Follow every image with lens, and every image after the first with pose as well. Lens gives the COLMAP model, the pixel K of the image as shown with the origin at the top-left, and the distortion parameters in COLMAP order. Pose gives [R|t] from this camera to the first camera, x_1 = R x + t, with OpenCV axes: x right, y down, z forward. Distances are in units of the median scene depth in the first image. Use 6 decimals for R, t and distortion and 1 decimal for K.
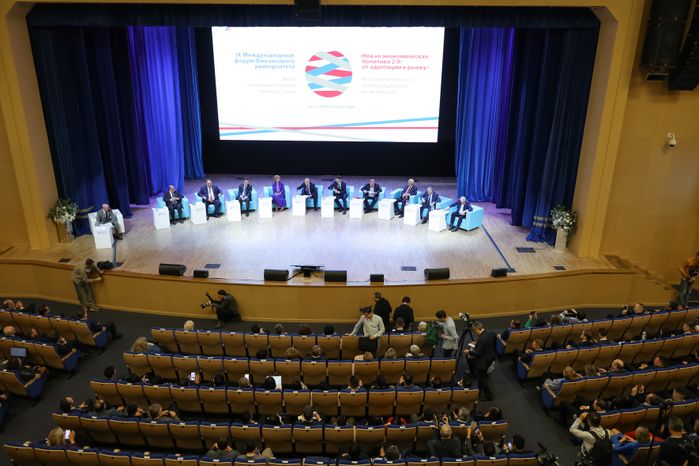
lens RADIAL K [[548.0, 0, 349.5], [0, 548.0, 233.0], [0, 0, 1]] dist [-0.004876, -0.006111]
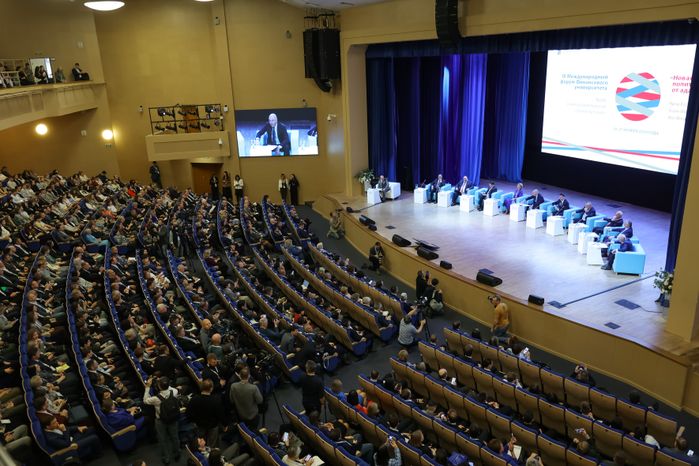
lens RADIAL K [[548.0, 0, 349.5], [0, 548.0, 233.0], [0, 0, 1]] dist [-0.004876, -0.006111]
pose [[0.478514, 0.242176, -0.844023, 0.584199], [-0.271246, 0.954971, 0.120229, -0.043221], [0.835135, 0.171406, 0.522657, 0.129496]]
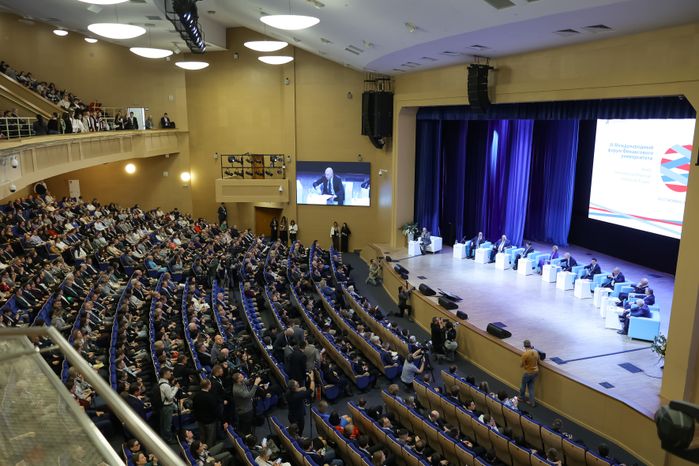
lens RADIAL K [[548.0, 0, 349.5], [0, 548.0, 233.0], [0, 0, 1]] dist [-0.004876, -0.006111]
pose [[0.335178, 0.184827, -0.923848, 0.670447], [-0.333454, 0.940372, 0.067154, -0.056165], [0.881172, 0.285552, 0.376823, 0.168564]]
